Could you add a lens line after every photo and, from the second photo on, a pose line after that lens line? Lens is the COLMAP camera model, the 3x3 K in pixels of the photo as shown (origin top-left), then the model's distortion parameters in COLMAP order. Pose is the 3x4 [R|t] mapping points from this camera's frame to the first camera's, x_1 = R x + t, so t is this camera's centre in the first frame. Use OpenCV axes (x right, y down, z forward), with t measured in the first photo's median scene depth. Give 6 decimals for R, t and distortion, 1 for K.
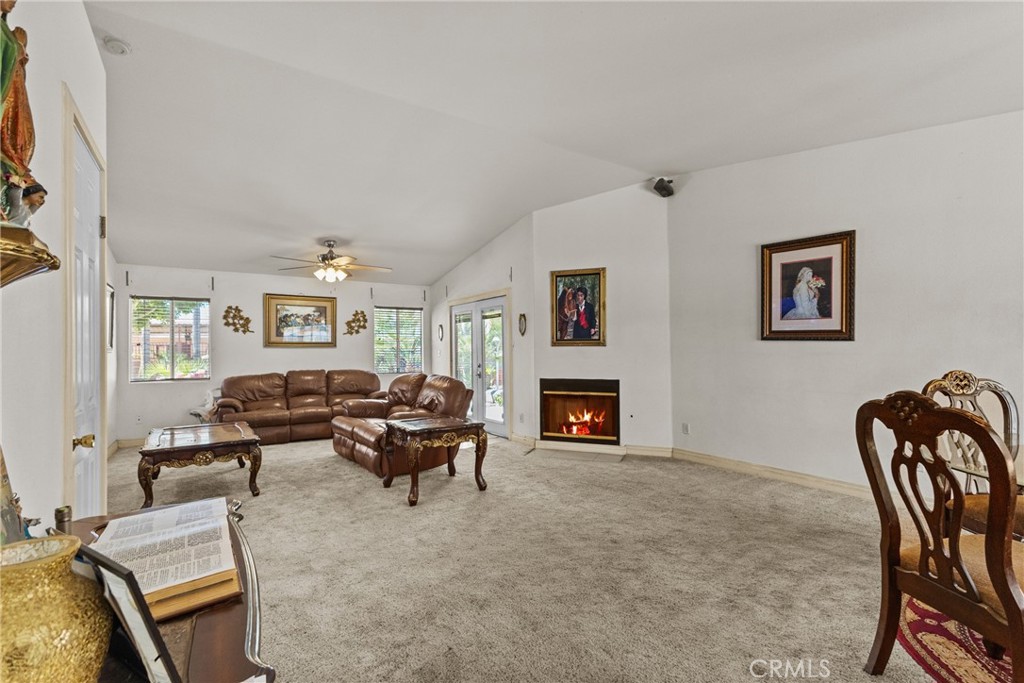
lens RADIAL K [[466.3, 0, 512.0], [0, 466.3, 341.5], [0, 0, 1]] dist [-0.000788, 0.000047]
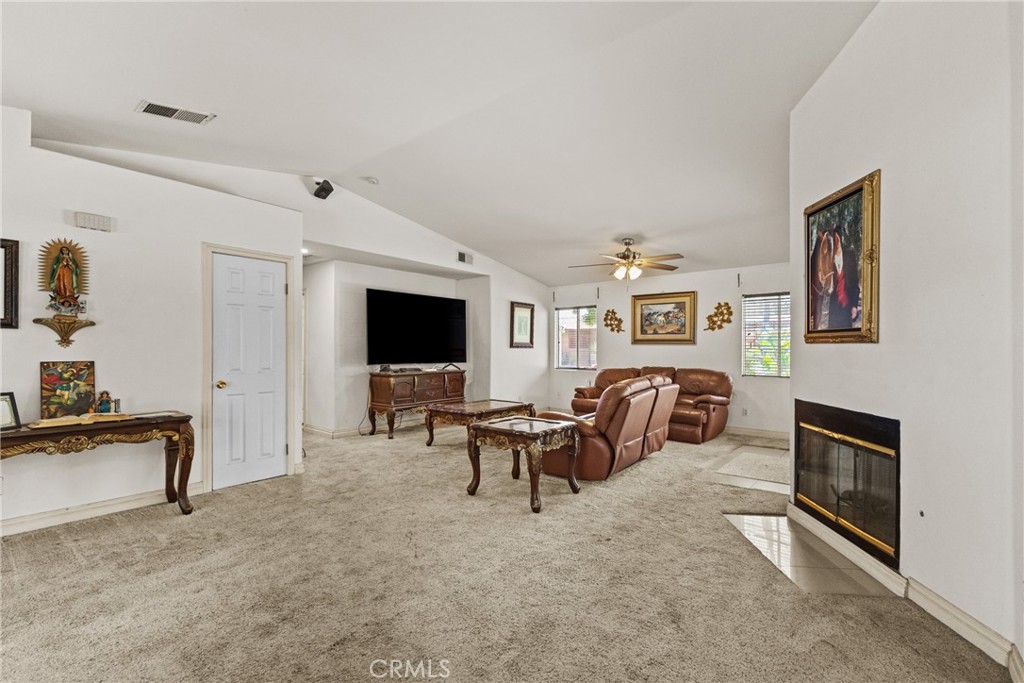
lens RADIAL K [[447.6, 0, 511.7], [0, 447.6, 351.4], [0, 0, 1]] dist [0.001515, 0.000250]
pose [[0.287214, 0.015240, -0.957745, 0.422190], [0.015019, 0.999679, 0.020411, 0.003078], [0.957749, -0.020247, 0.286893, 0.432313]]
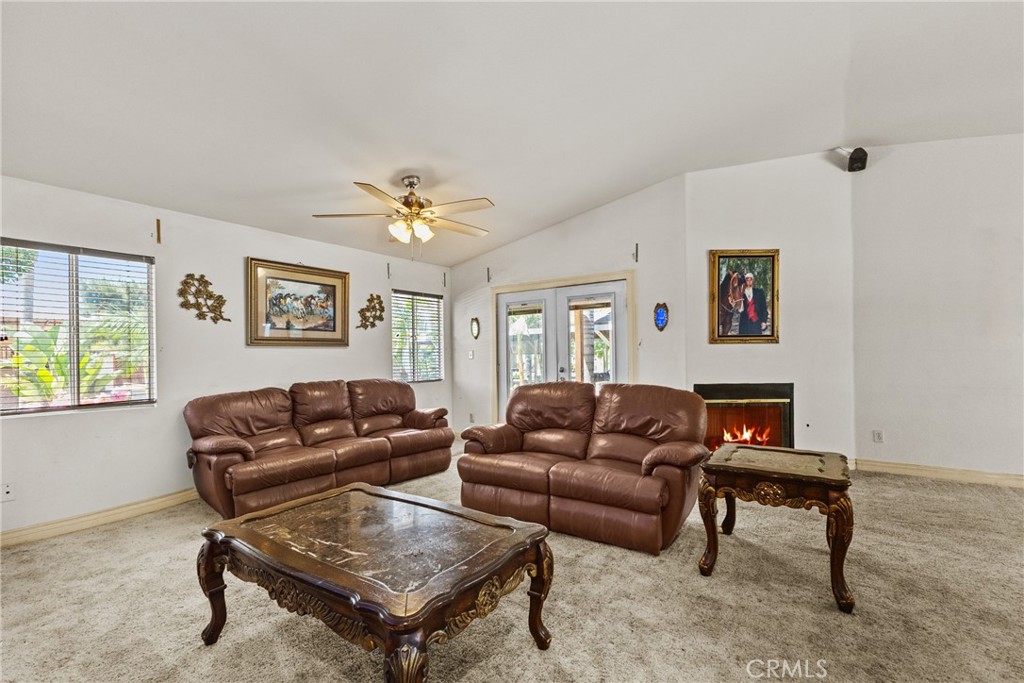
lens RADIAL K [[447.6, 0, 511.7], [0, 447.6, 351.4], [0, 0, 1]] dist [0.001515, 0.000250]
pose [[0.933192, -0.003570, 0.359359, -0.434156], [-0.001285, 0.999911, 0.013271, 0.011533], [-0.359375, -0.012846, 0.933105, 0.342761]]
